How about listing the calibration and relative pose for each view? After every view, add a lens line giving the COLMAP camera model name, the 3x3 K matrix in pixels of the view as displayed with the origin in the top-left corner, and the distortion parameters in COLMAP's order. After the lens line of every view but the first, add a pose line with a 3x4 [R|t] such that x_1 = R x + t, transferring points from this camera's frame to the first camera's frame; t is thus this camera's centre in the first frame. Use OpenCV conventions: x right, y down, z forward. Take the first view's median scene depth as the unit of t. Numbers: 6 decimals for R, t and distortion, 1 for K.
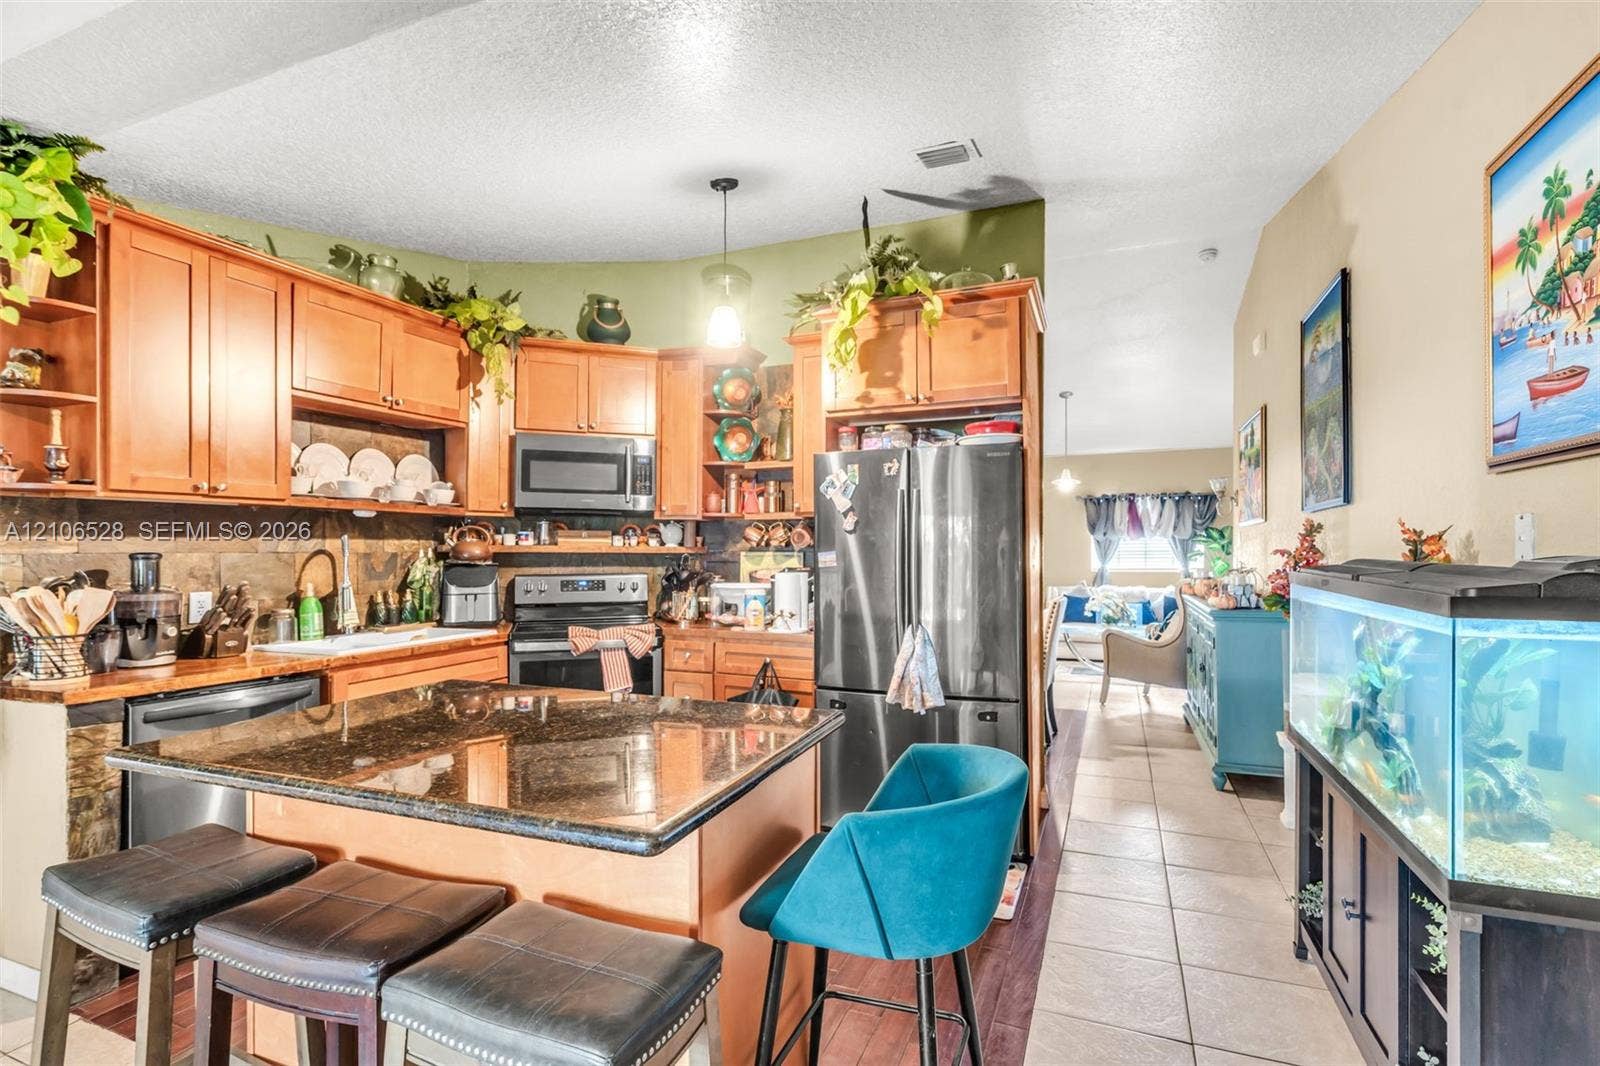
lens RADIAL K [[748.7, 0, 787.9], [0, 748.7, 532.1], [0, 0, 1]] dist [-0.002550, 0.002555]
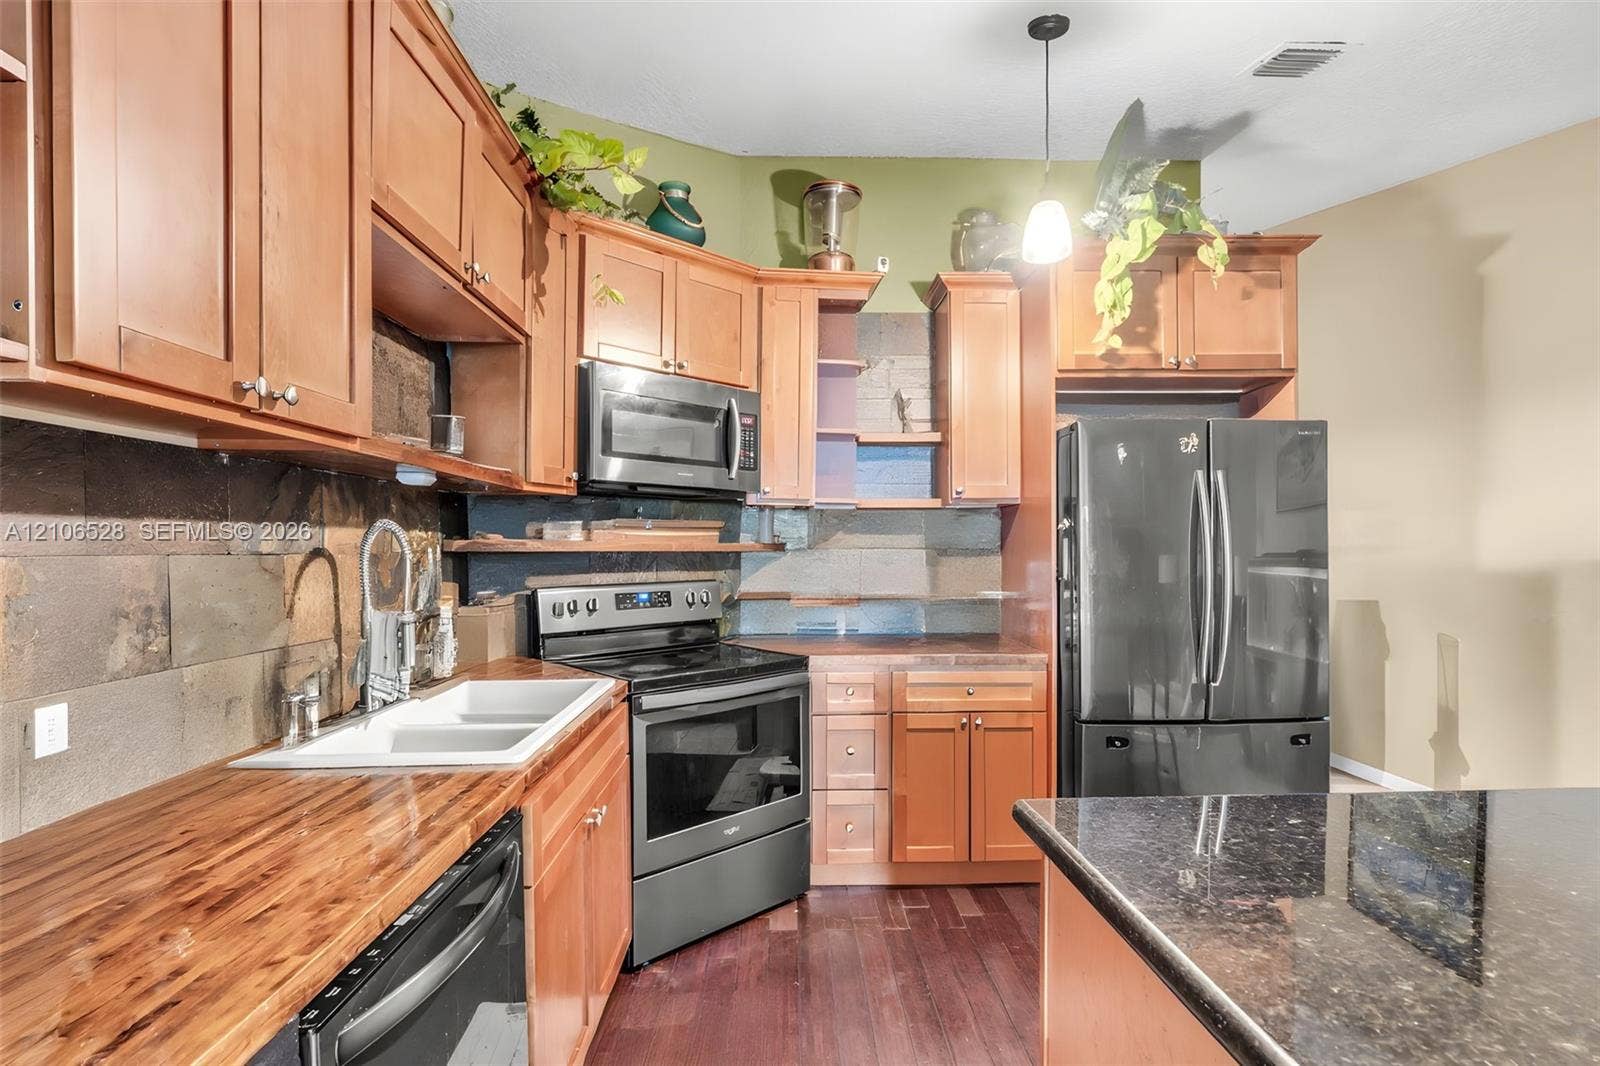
lens RADIAL K [[748.7, 0, 799.9], [0, 748.7, 549.0], [0, 0, 1]] dist [-0.002550, 0.002555]
pose [[0.911401, -0.003201, 0.411507, -0.530546], [-0.006805, 0.999716, 0.022848, 0.010535], [-0.411464, -0.023624, 0.911120, 0.400973]]
